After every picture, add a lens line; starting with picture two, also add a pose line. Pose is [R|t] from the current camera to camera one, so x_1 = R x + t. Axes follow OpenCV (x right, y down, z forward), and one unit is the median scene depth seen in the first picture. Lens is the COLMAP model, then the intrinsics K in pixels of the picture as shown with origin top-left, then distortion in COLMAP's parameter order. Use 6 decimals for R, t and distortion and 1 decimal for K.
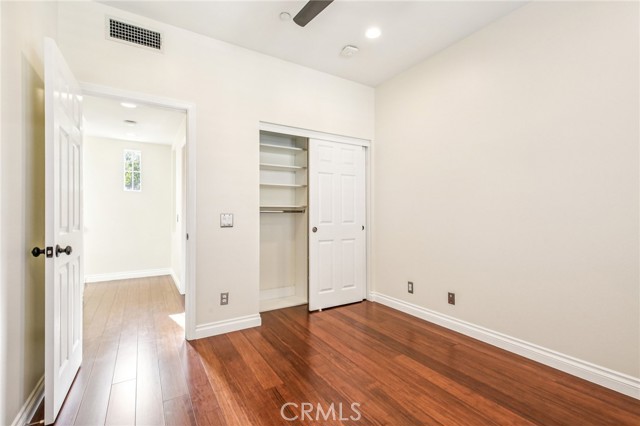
lens RADIAL K [[296.4, 0, 321.5], [0, 296.4, 215.6], [0, 0, 1]] dist [0.006046, -0.001442]
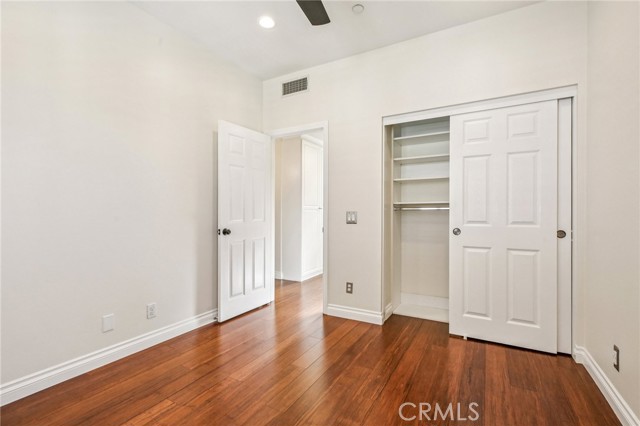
lens RADIAL K [[296.4, 0, 319.4], [0, 296.4, 212.1], [0, 0, 1]] dist [0.006046, -0.001442]
pose [[0.467187, 0.001322, -0.884157, 0.504924], [-0.002356, 0.999997, 0.000251, -0.002774], [0.884155, 0.001965, 0.467189, 0.320321]]
